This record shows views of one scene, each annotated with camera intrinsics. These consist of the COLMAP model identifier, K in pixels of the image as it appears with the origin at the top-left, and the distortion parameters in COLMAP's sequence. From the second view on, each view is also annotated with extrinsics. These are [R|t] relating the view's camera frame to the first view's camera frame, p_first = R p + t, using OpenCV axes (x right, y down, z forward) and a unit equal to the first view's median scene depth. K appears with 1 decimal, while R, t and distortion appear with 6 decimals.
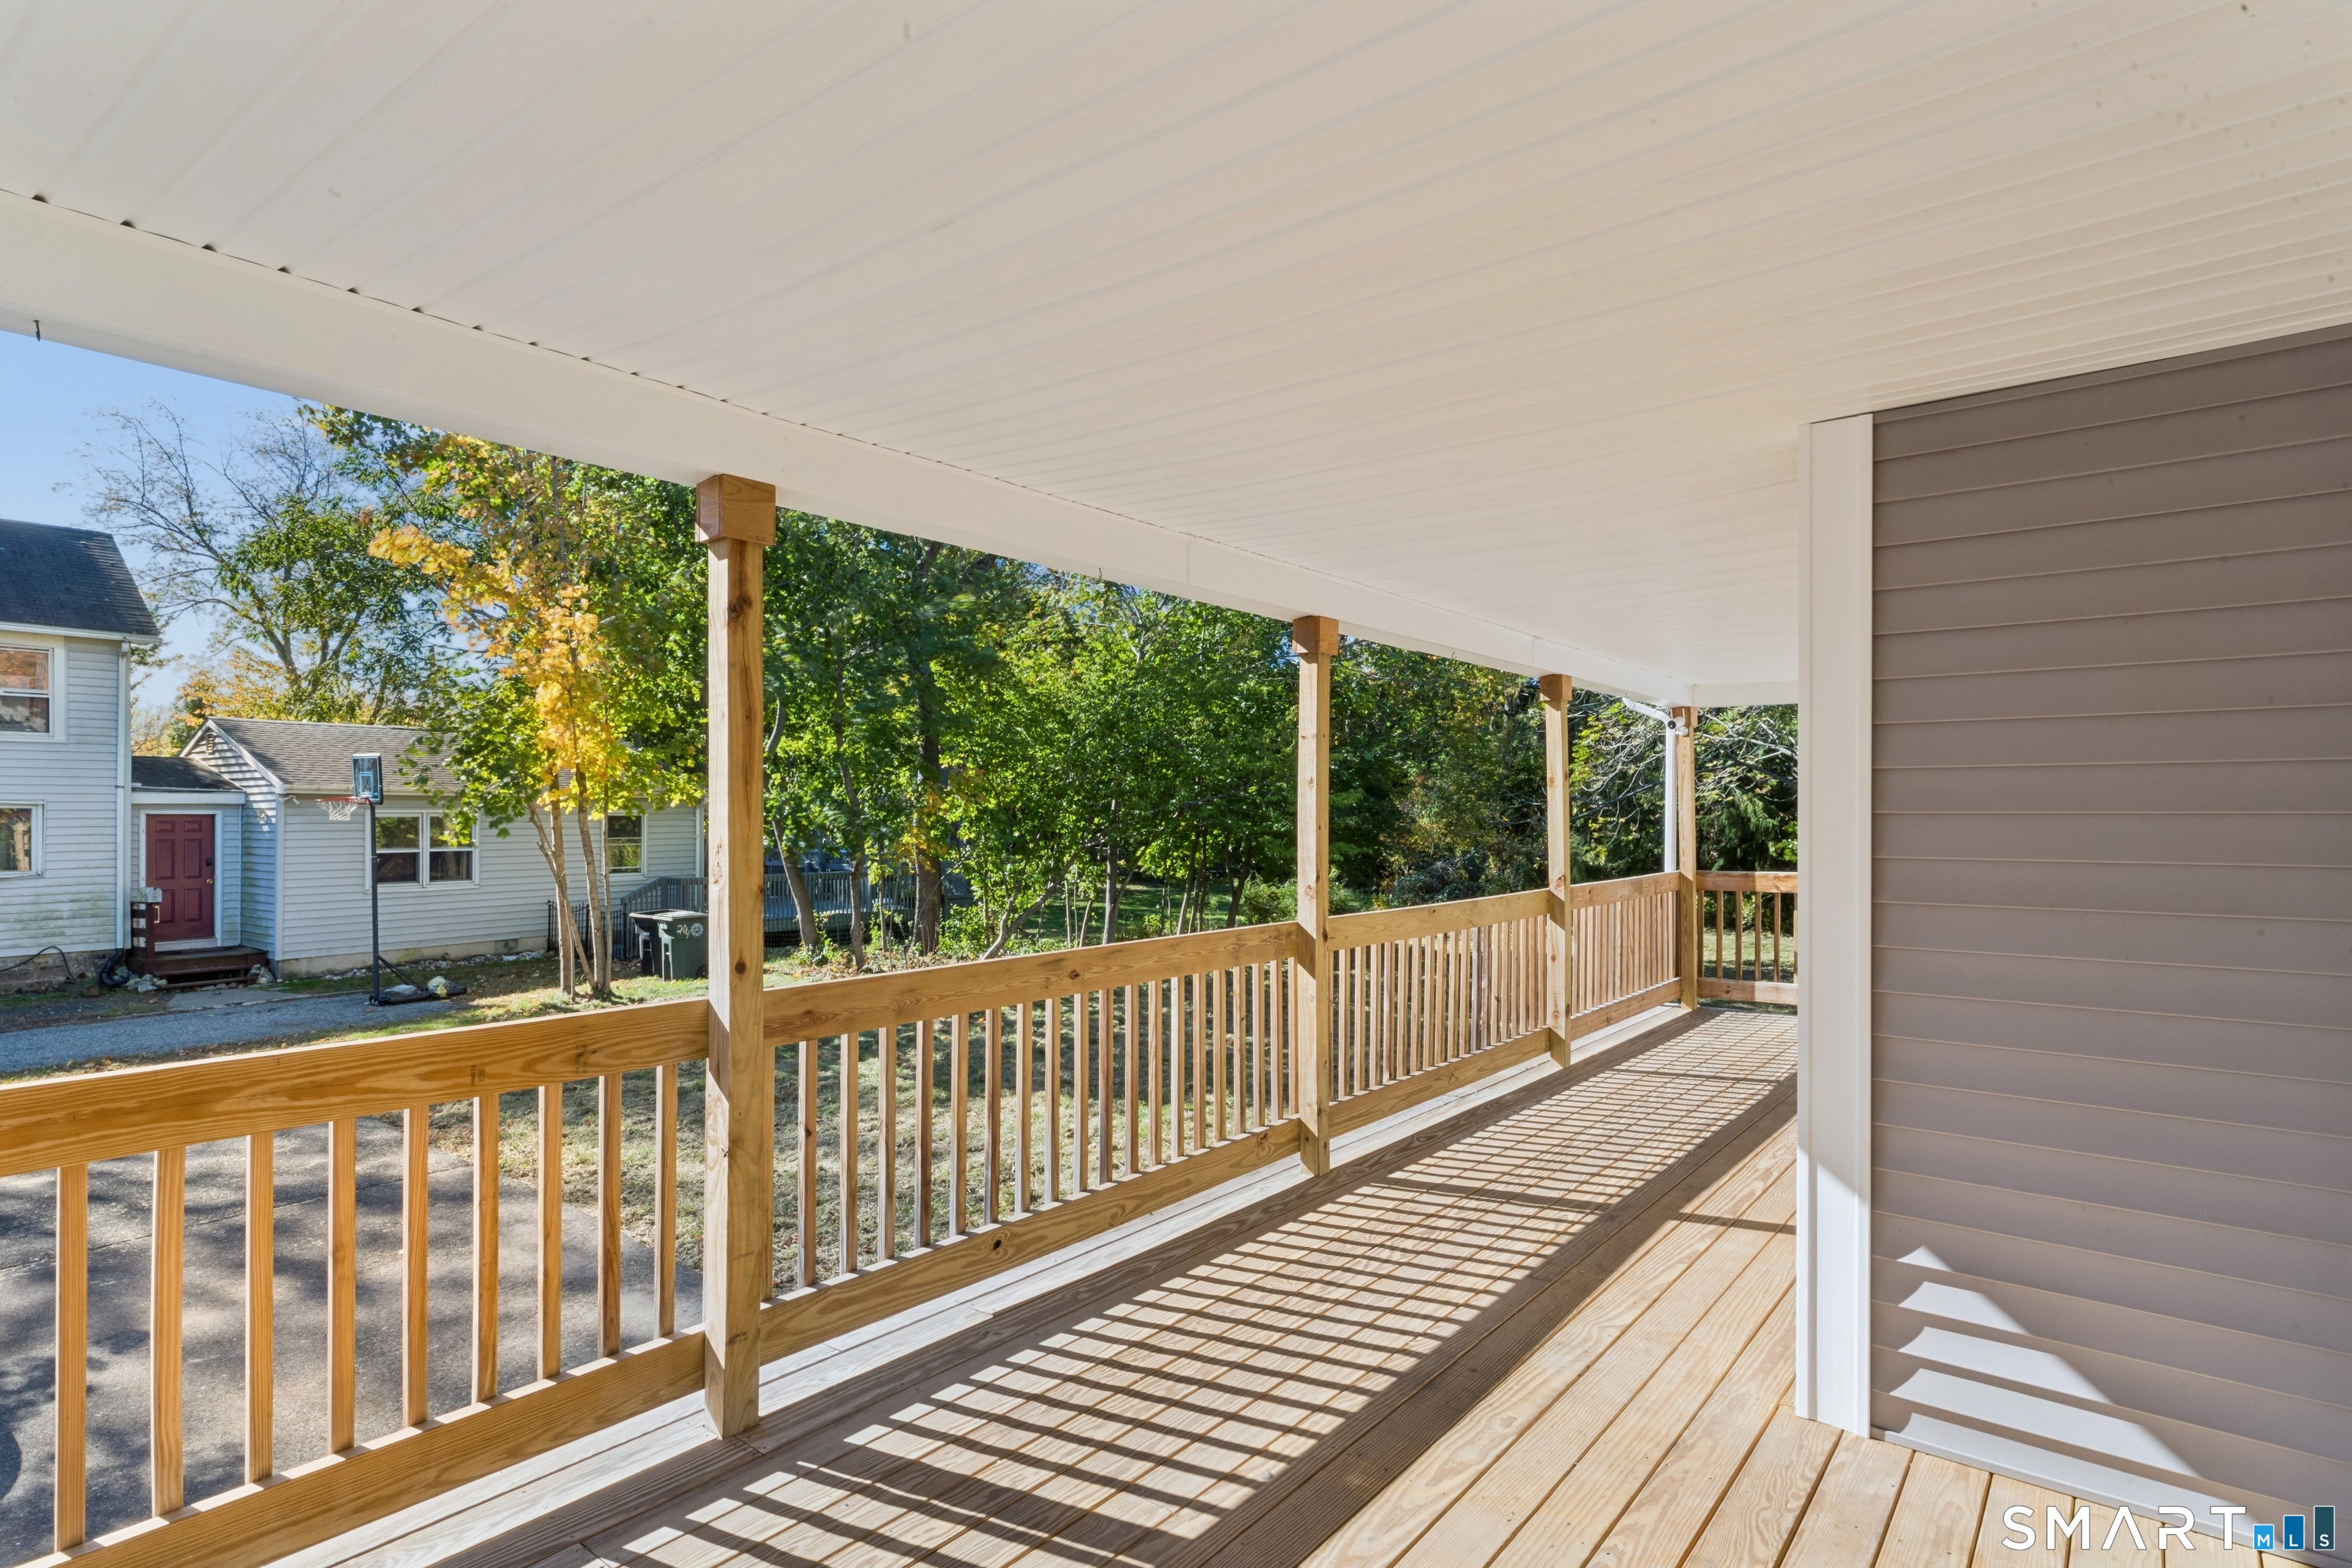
lens RADIAL K [[1192.8, 0, 1177.1], [0, 1192.8, 812.9], [0, 0, 1]] dist [-0.001738, -0.000422]
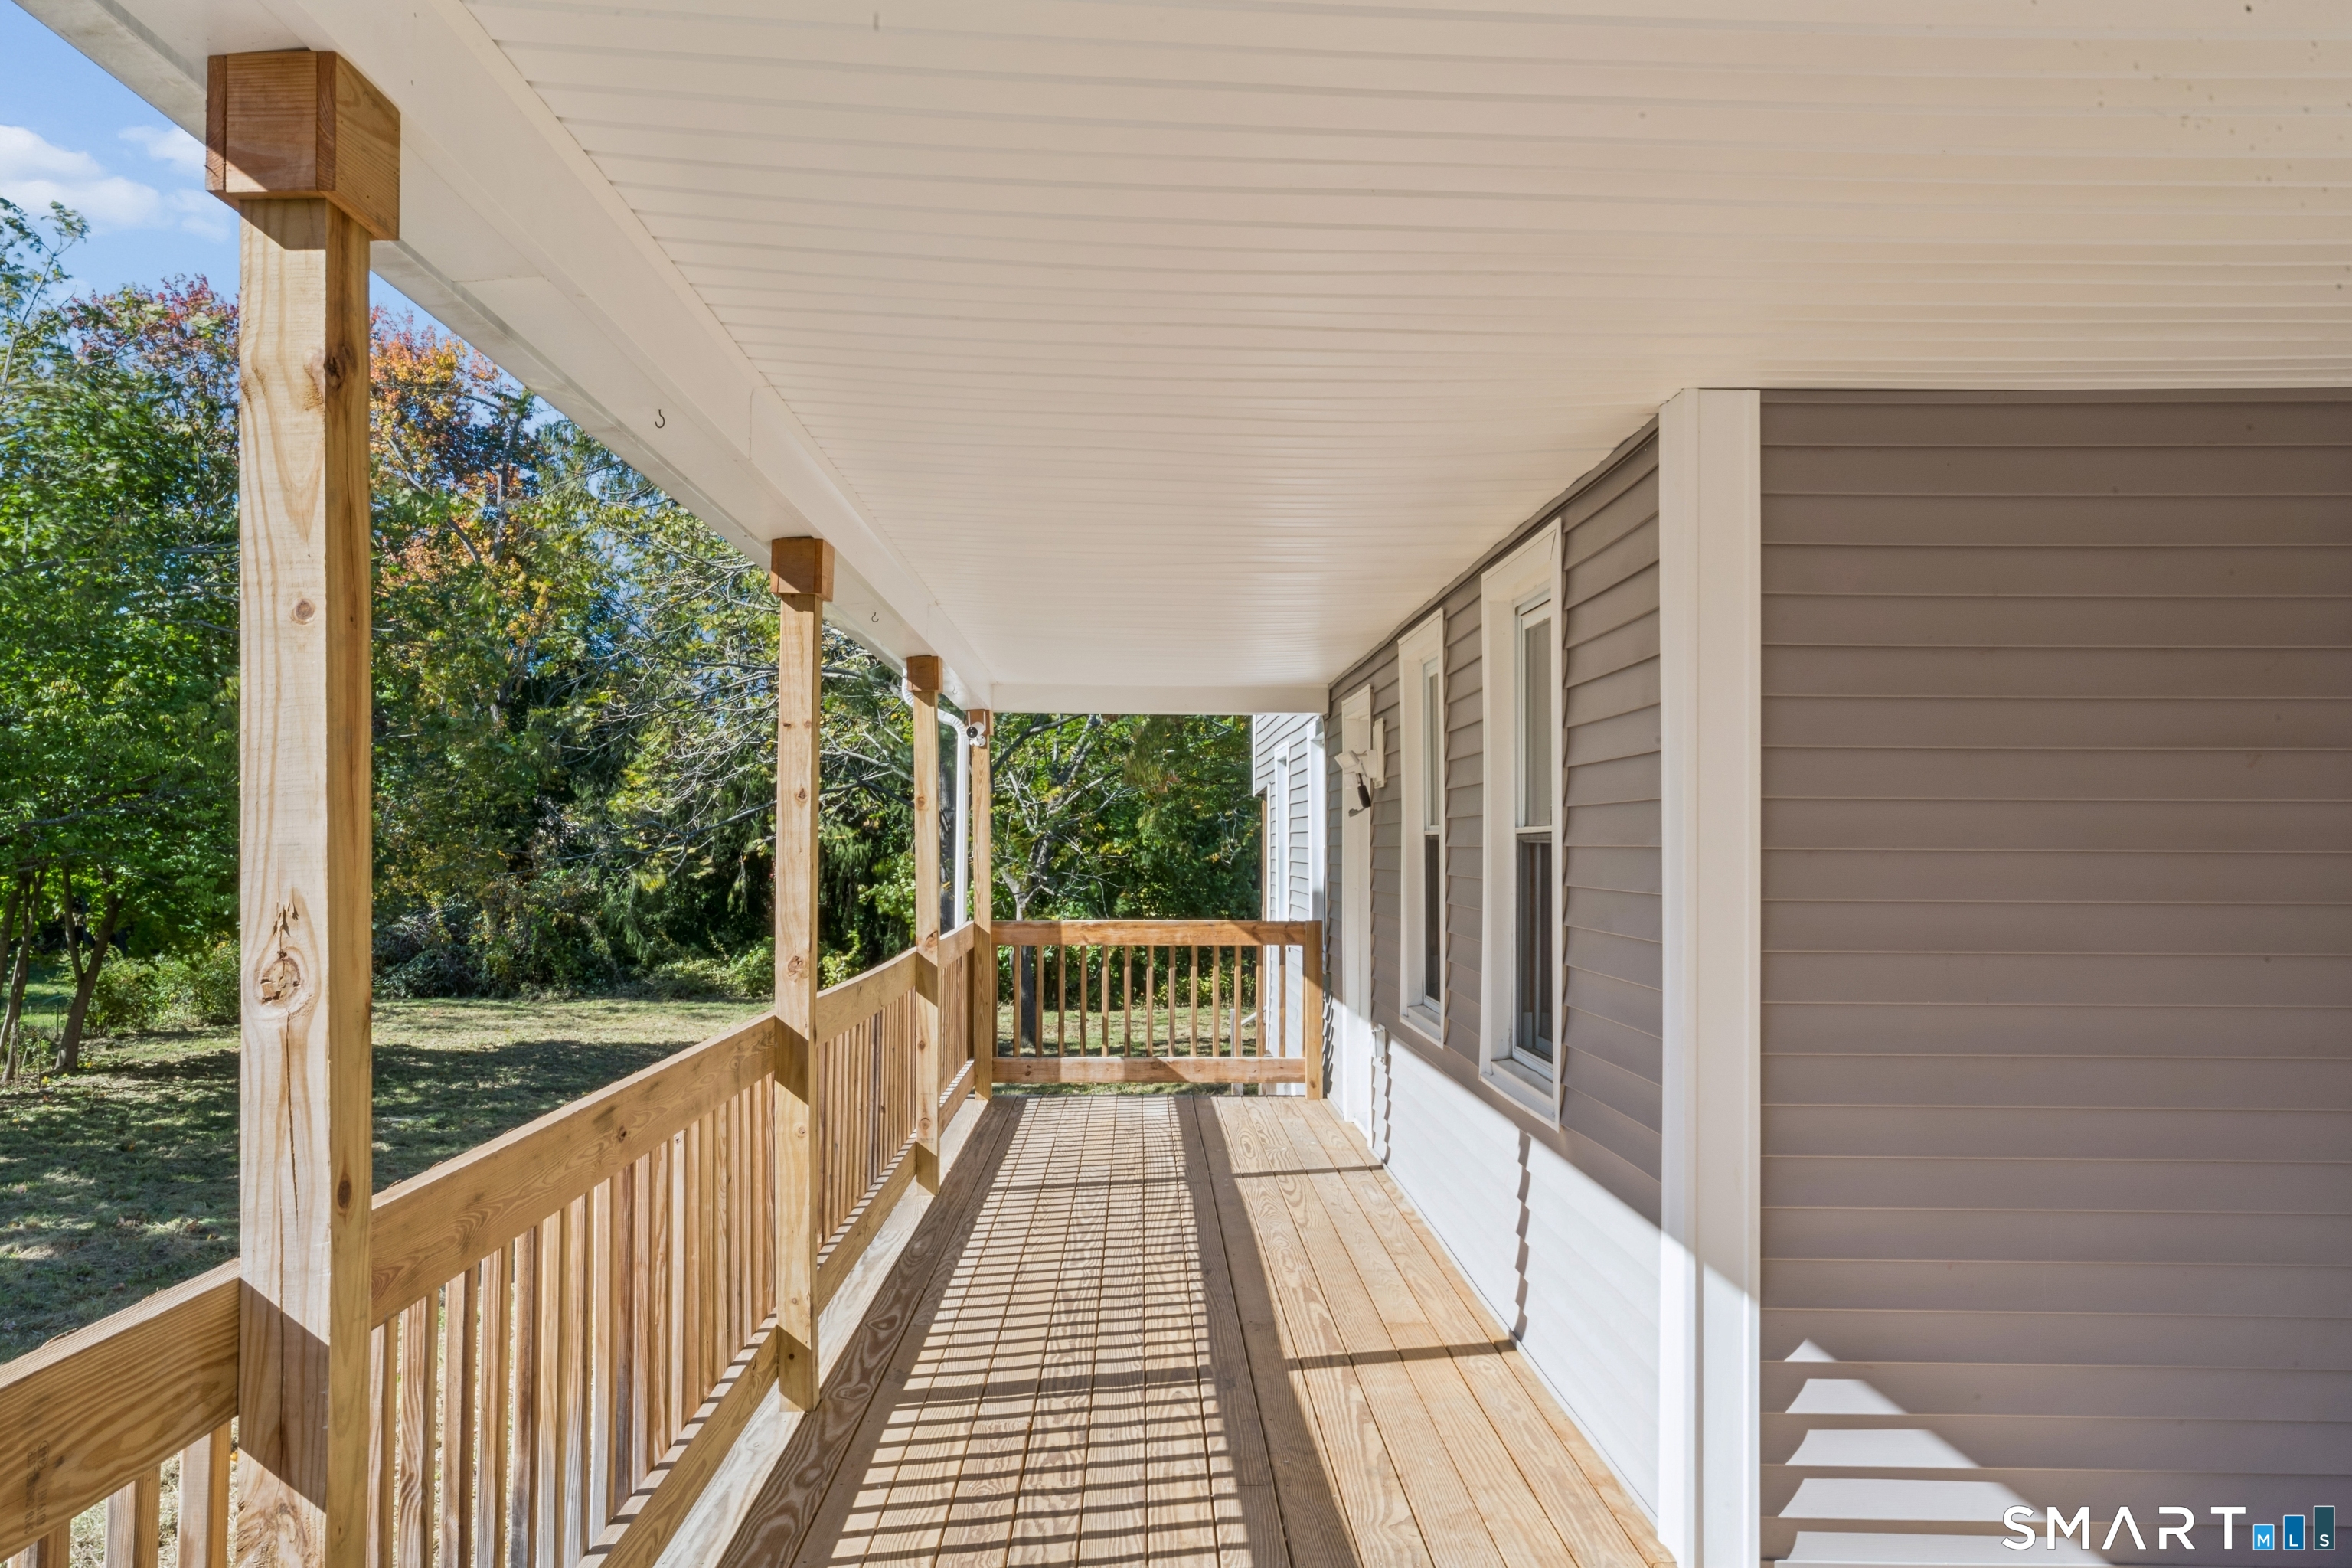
lens RADIAL K [[1630.8, 0, 1171.8], [0, 1630.8, 833.8], [0, 0, 1]] dist [0.003043, 0.000965]
pose [[0.782048, 0.010316, 0.623133, -0.335115], [-0.006109, 0.999942, -0.008887, 0.001312], [-0.623189, 0.003144, 0.782065, 0.230764]]
